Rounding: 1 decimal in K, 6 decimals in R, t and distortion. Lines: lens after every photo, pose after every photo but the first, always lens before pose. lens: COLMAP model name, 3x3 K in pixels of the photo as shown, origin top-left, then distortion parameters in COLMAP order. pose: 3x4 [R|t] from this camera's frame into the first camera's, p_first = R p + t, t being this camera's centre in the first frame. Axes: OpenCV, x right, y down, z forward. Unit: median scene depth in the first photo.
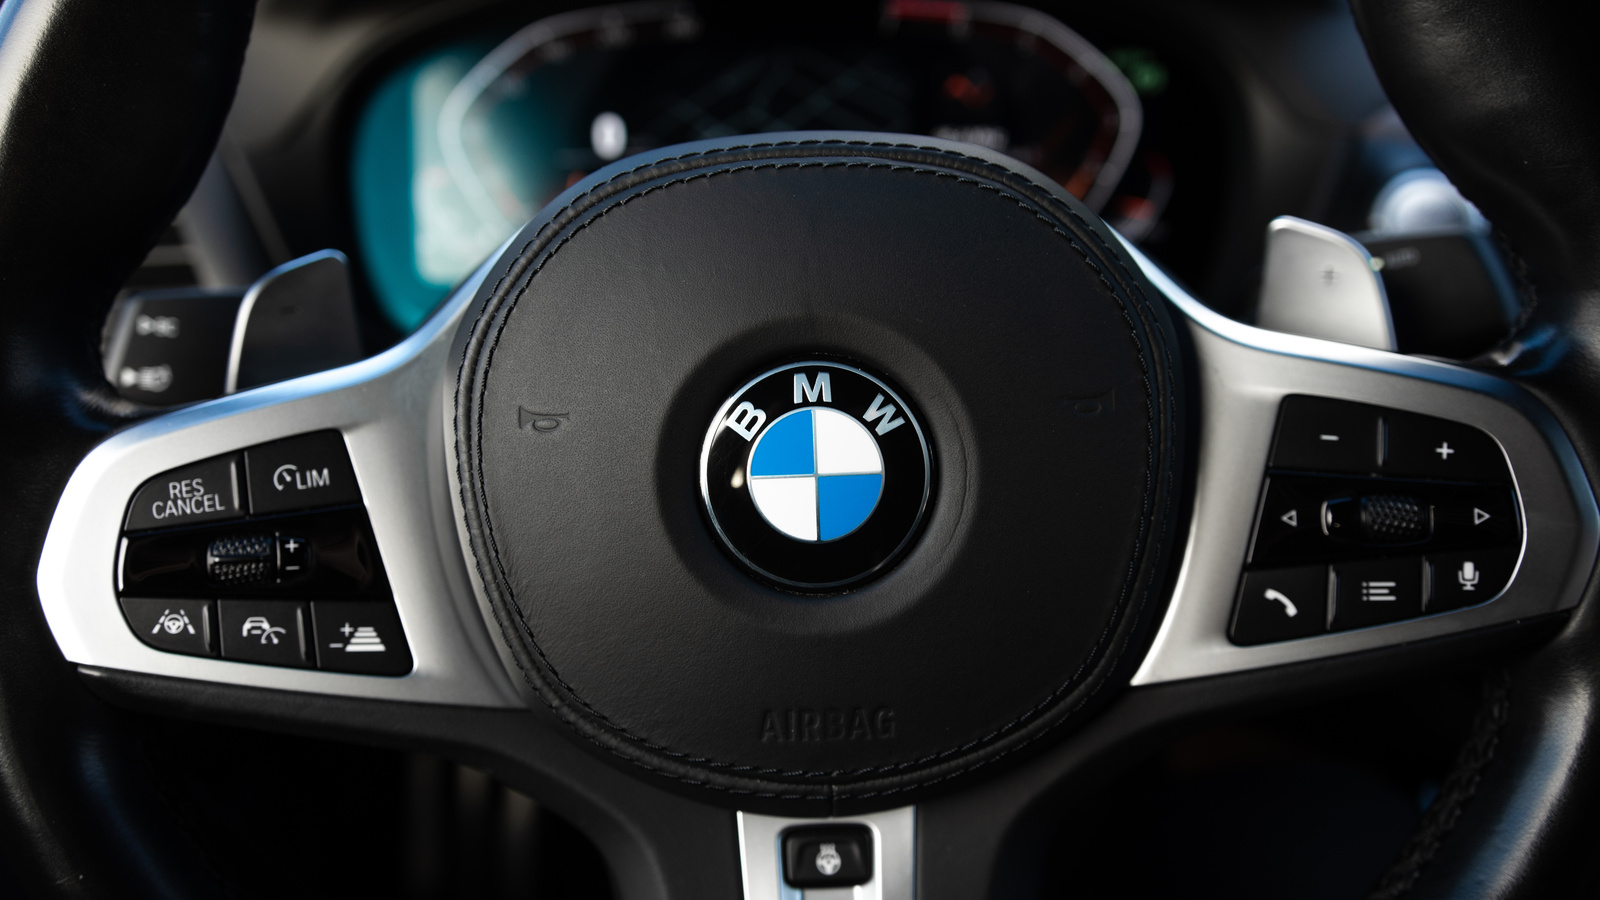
lens RADIAL K [[1360.1, 0, 800.0], [0, 1360.1, 450.0], [0, 0, 1]] dist [-0.001698, 0.001310]
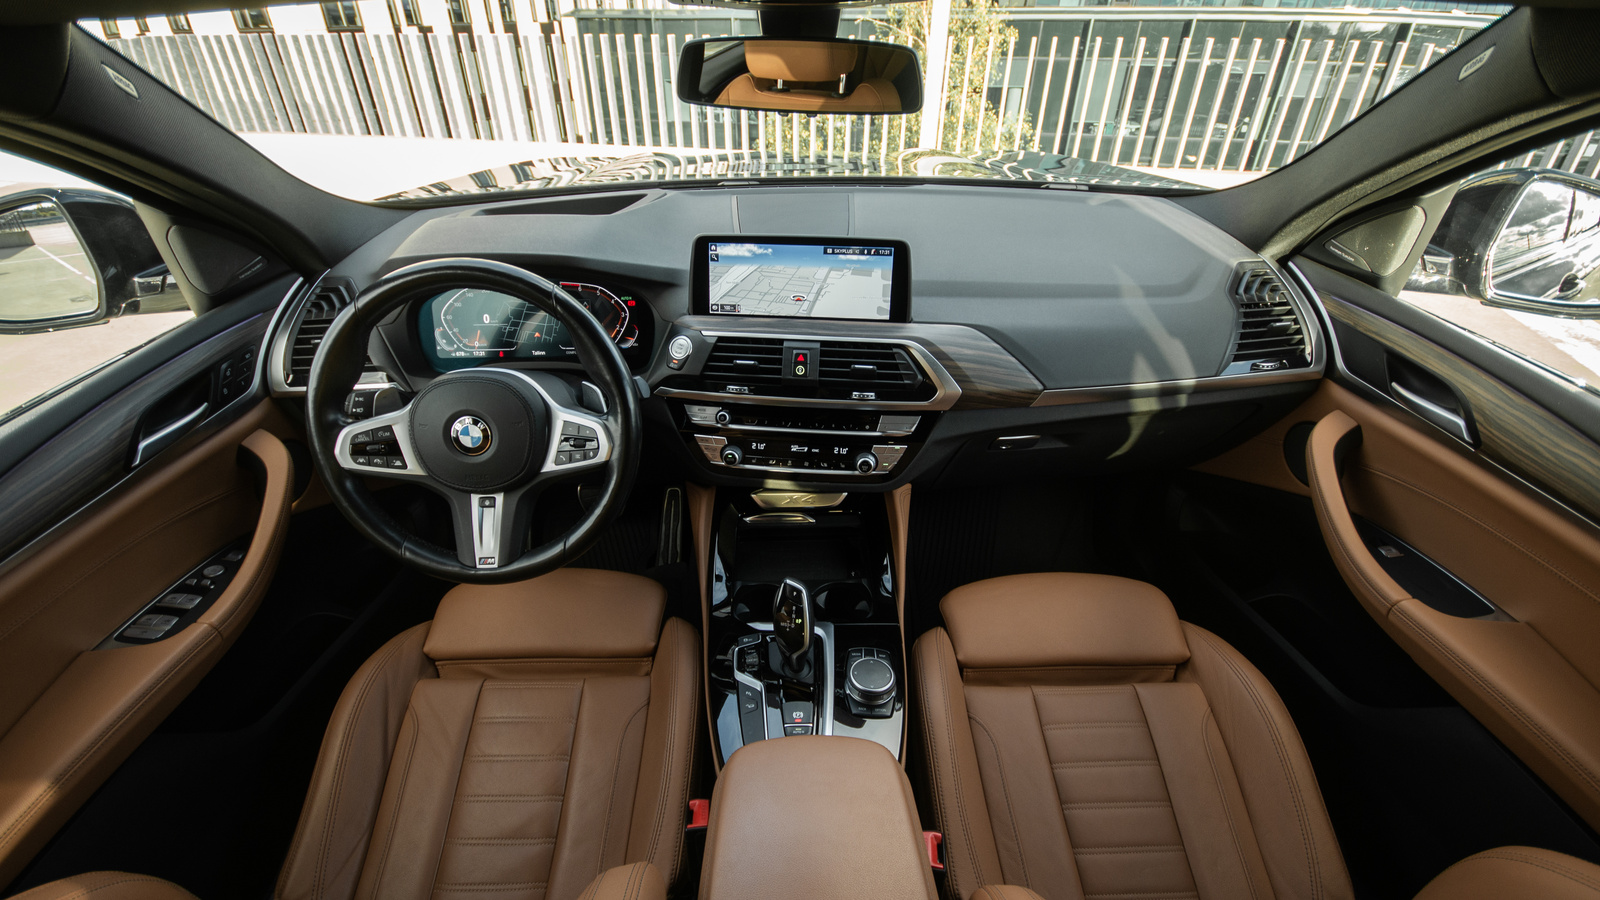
lens RADIAL K [[684.9, 0, 800.0], [0, 684.9, 450.0], [0, 0, 1]] dist [-0.000912, -0.000200]
pose [[0.998493, 0.010810, 0.053799, 1.192768], [-0.017740, 0.991347, 0.130061, -0.312277], [-0.051927, -0.130819, 0.990045, -1.886476]]
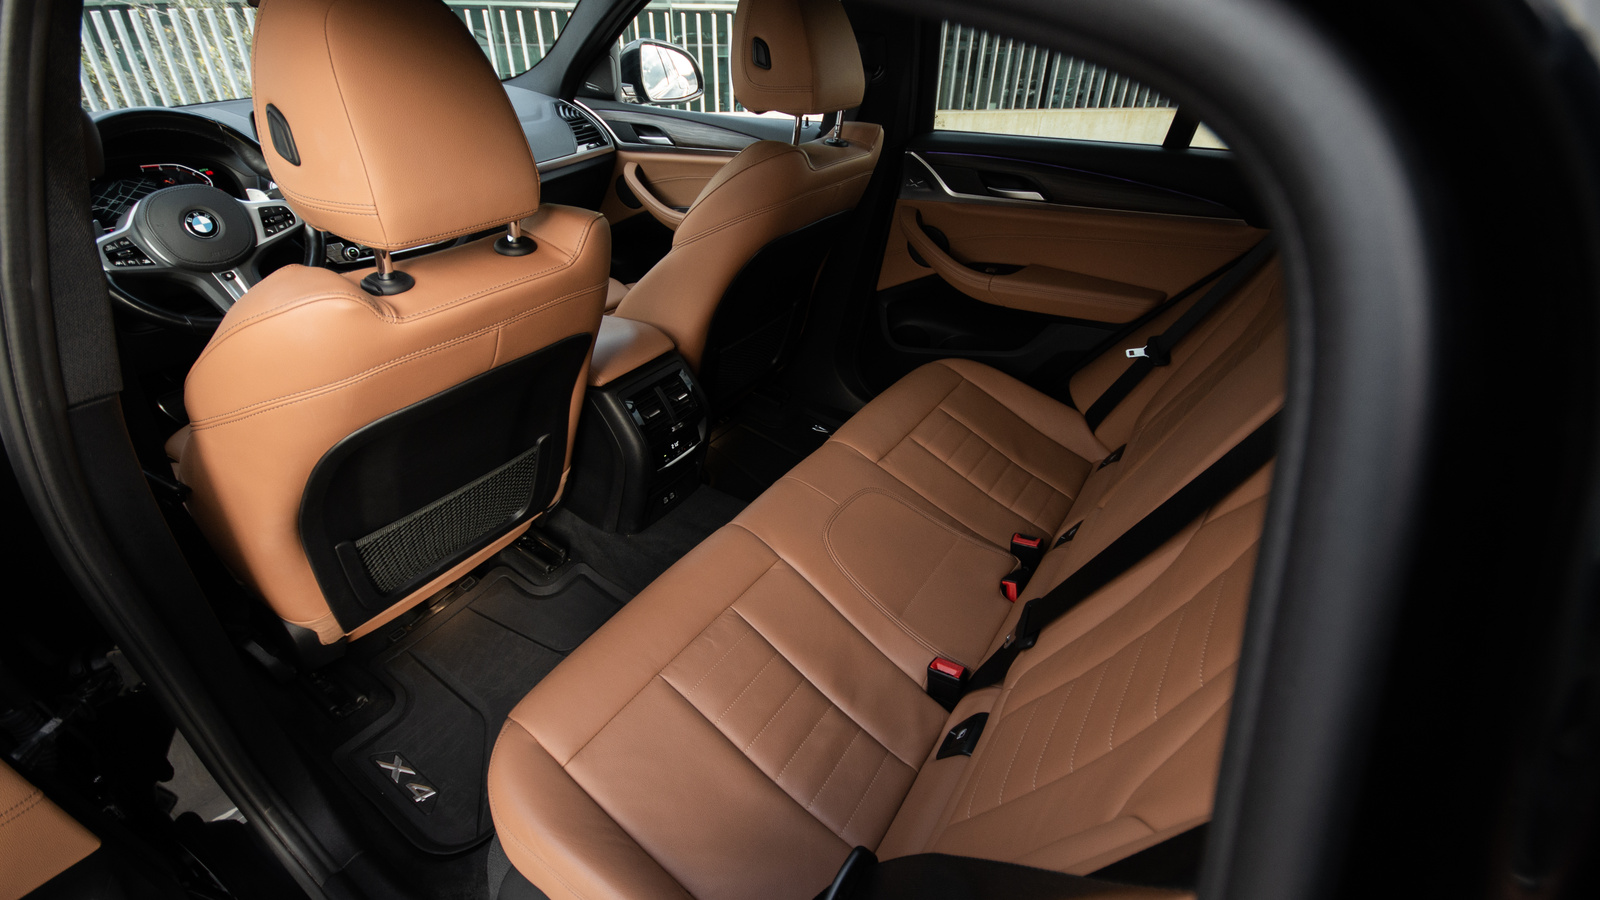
lens RADIAL K [[684.9, 0, 800.0], [0, 684.9, 450.0], [0, 0, 1]] dist [-0.000912, -0.000200]
pose [[0.516926, -0.411359, 0.750714, -1.745607], [0.308615, 0.907551, 0.284793, 1.165145], [-0.798464, 0.084464, 0.596089, -4.176934]]
